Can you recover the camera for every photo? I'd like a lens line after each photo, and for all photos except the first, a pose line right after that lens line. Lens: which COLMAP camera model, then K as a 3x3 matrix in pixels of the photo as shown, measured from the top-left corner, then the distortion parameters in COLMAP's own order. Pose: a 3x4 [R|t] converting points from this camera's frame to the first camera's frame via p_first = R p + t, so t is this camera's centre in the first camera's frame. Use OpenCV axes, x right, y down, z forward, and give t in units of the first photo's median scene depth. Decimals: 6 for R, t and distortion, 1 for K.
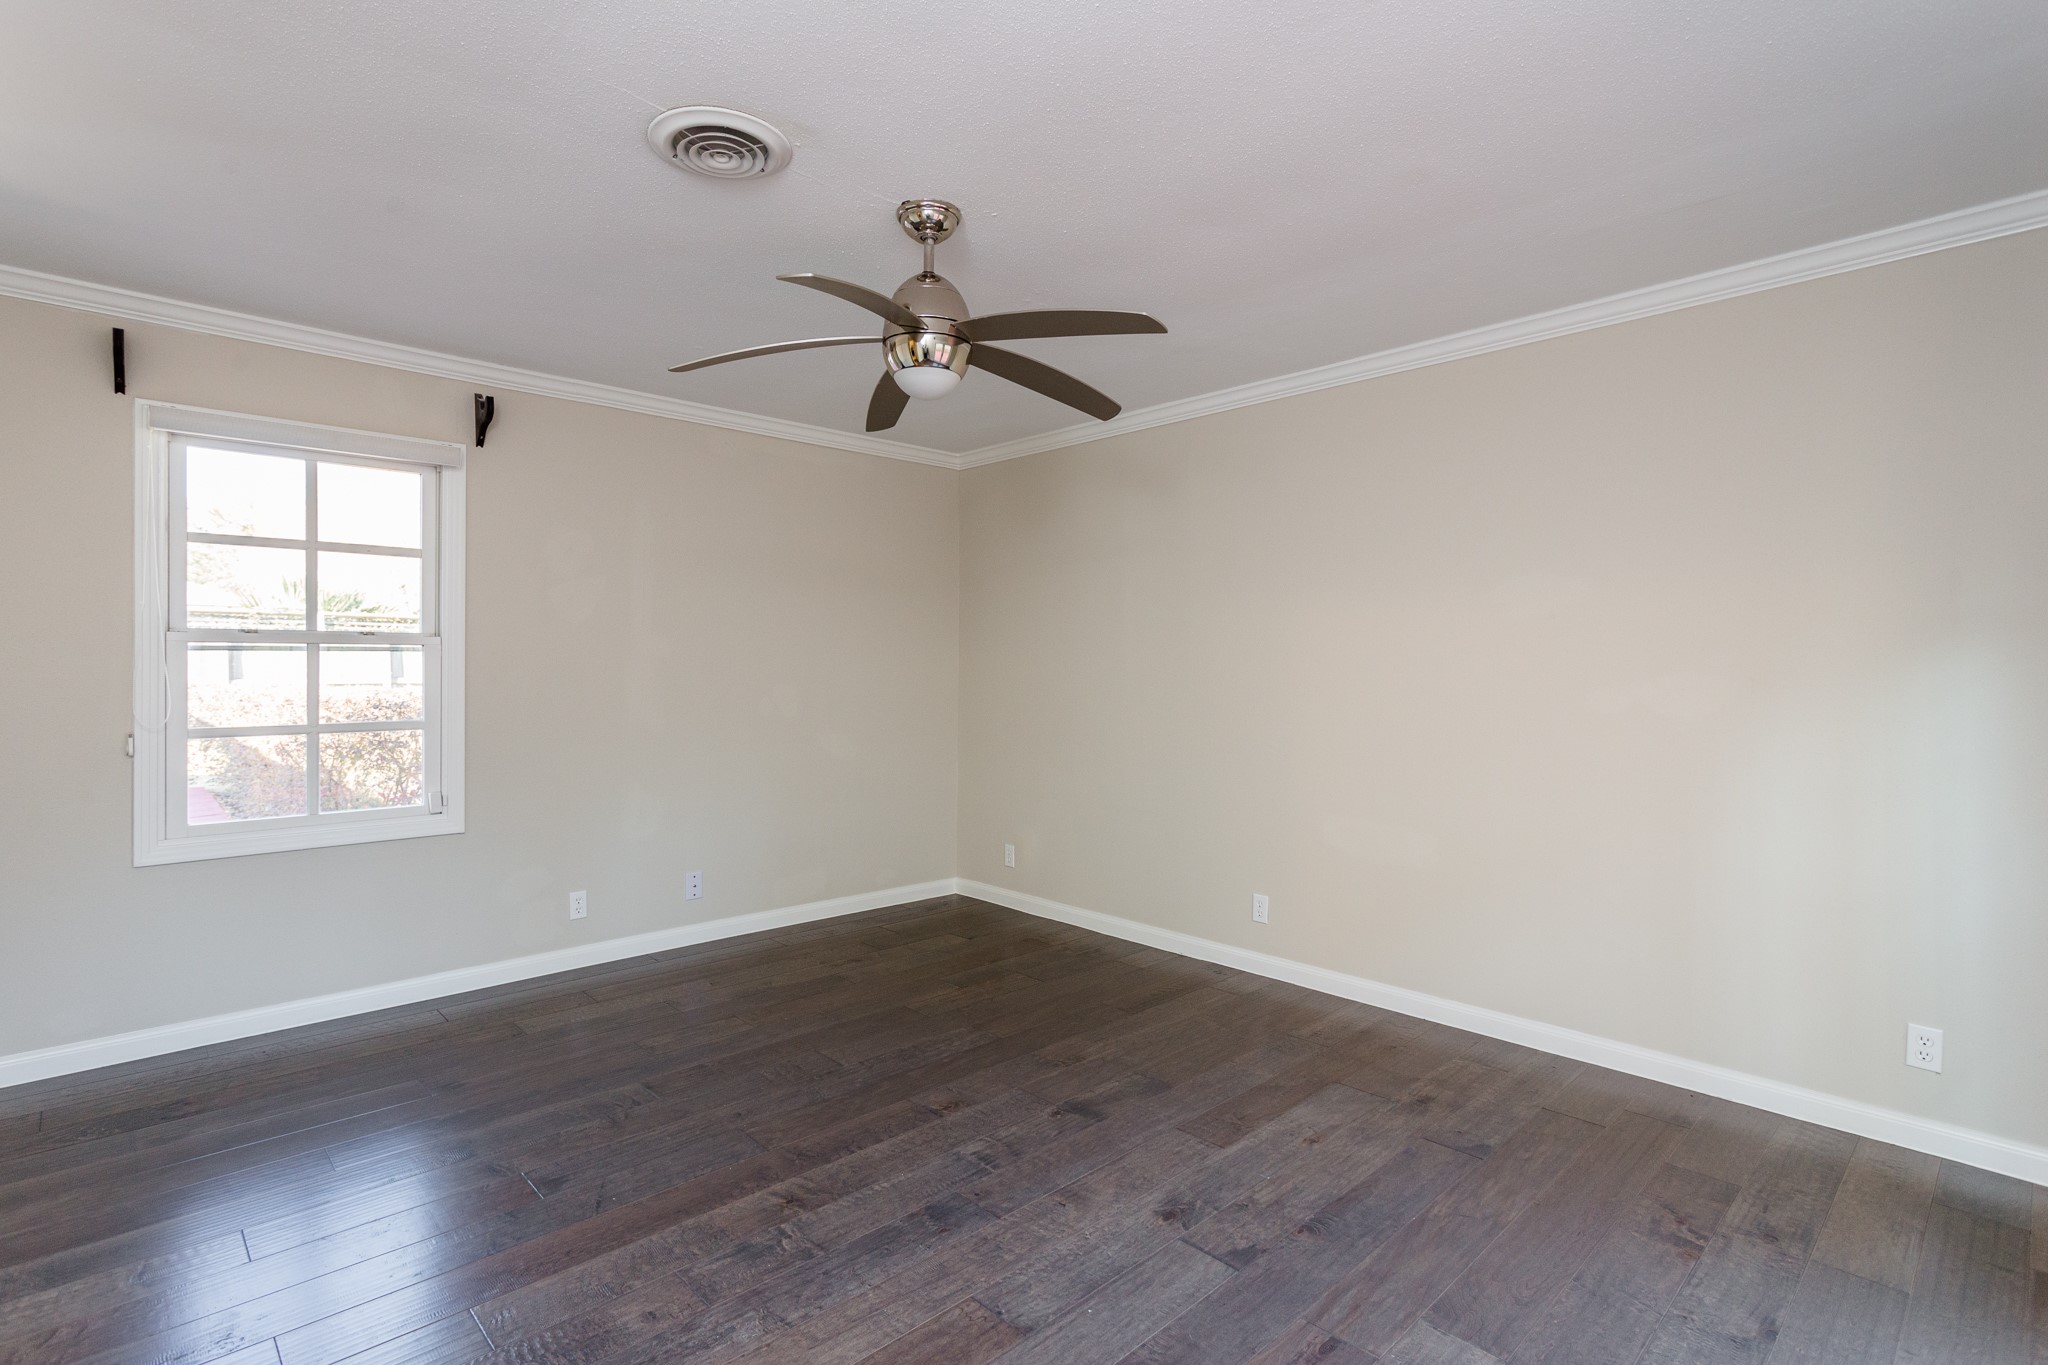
lens RADIAL K [[974.6, 0, 1022.2], [0, 974.6, 680.0], [0, 0, 1]] dist [0.000396, 0.004222]
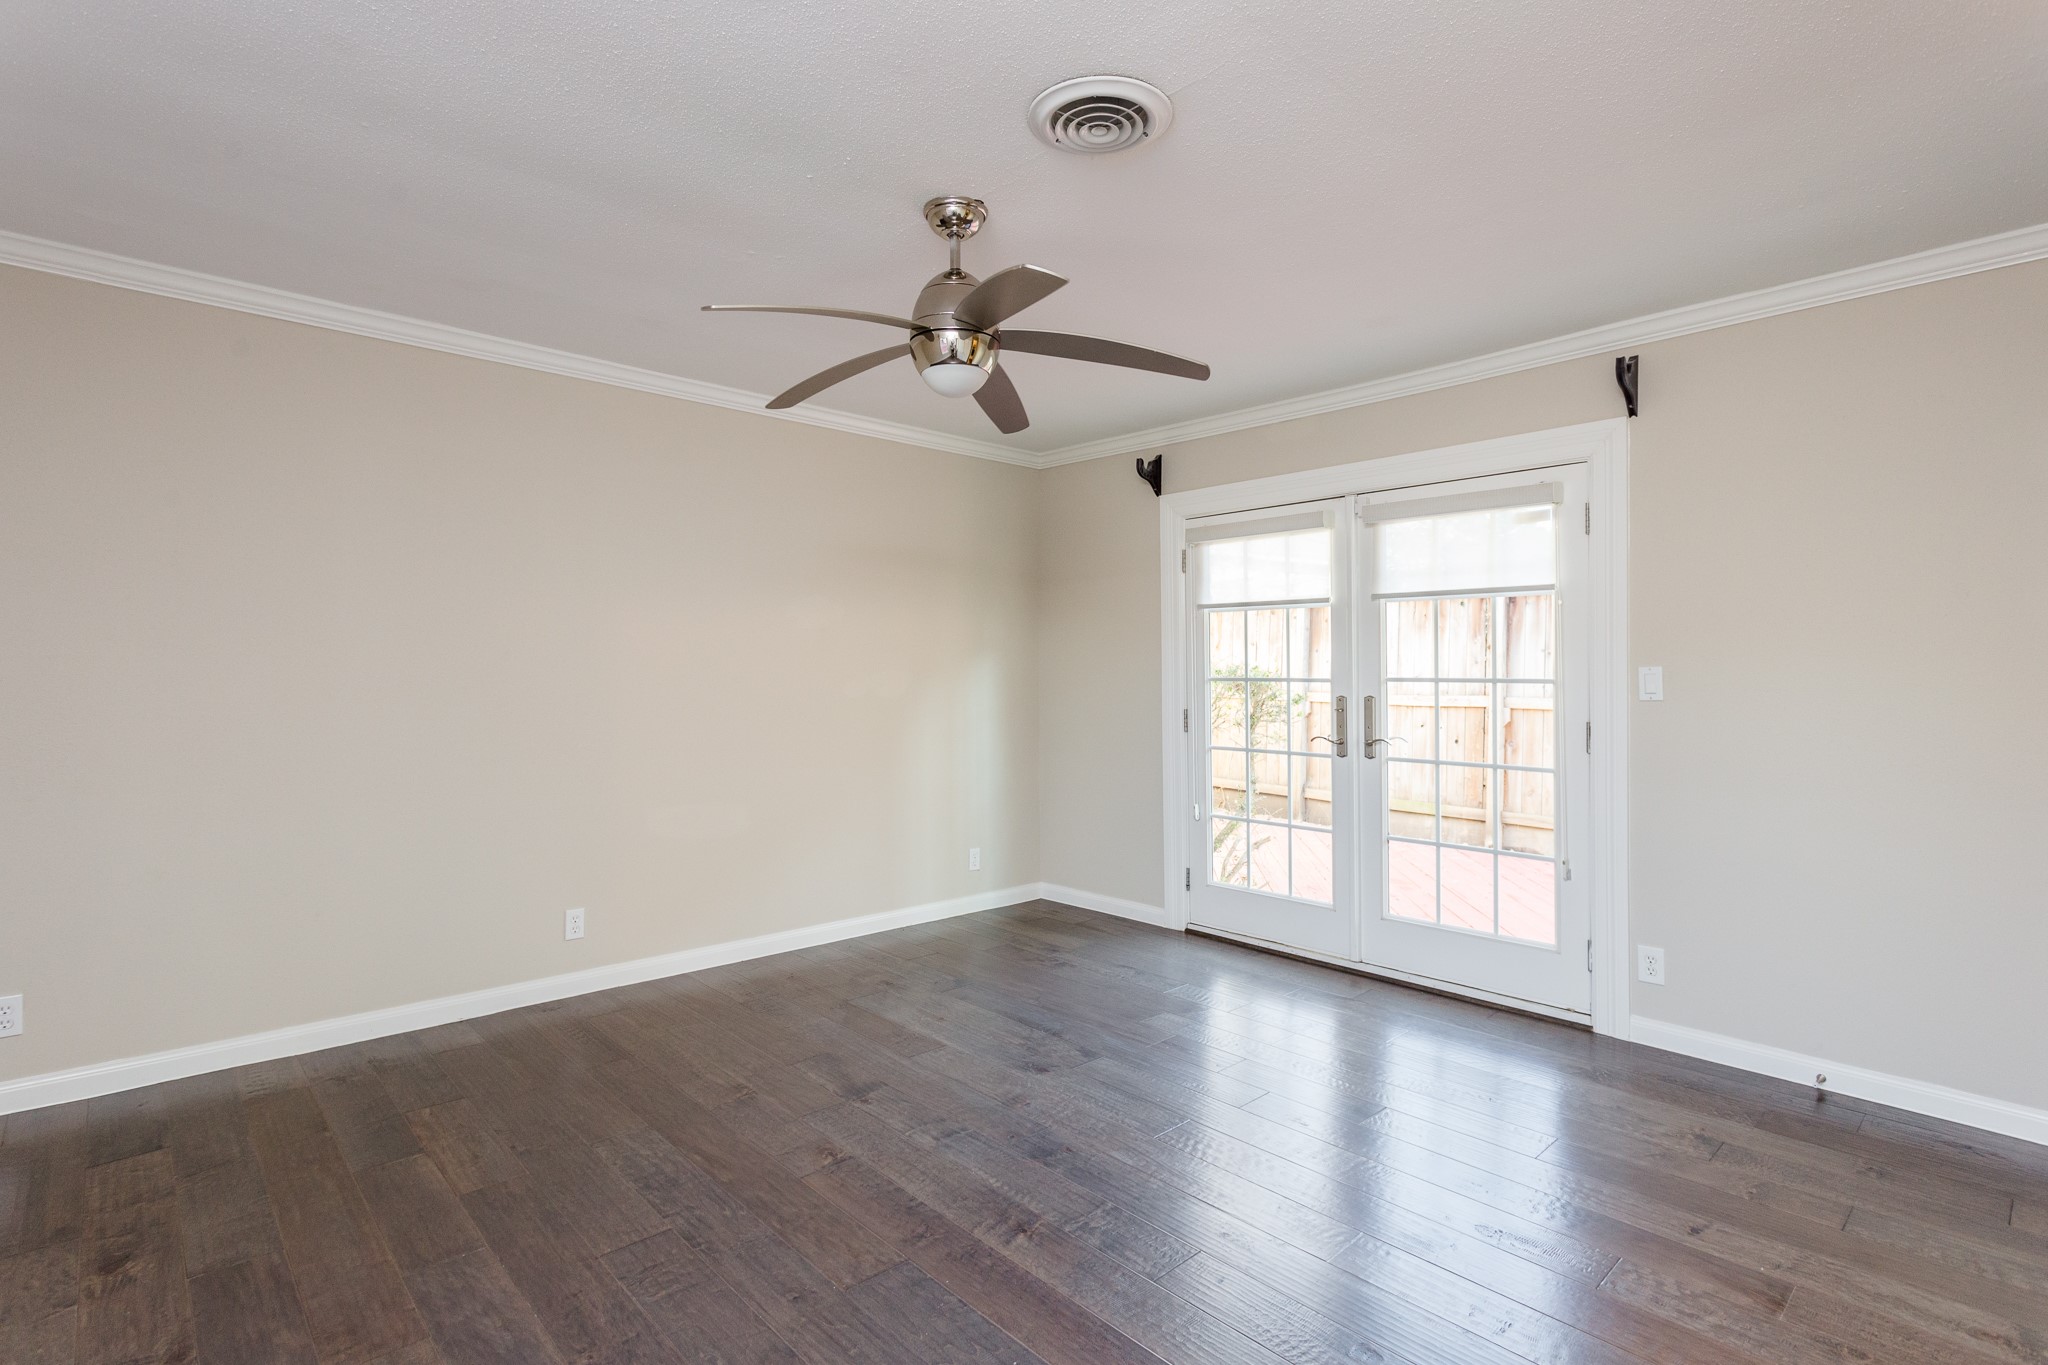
lens RADIAL K [[974.6, 0, 1022.3], [0, 974.6, 674.8], [0, 0, 1]] dist [0.000396, 0.004222]
pose [[0.015547, -0.004594, 0.999869, -1.043246], [0.006029, 0.999972, 0.004501, -0.005291], [-0.999861, 0.005959, 0.015574, 0.870943]]
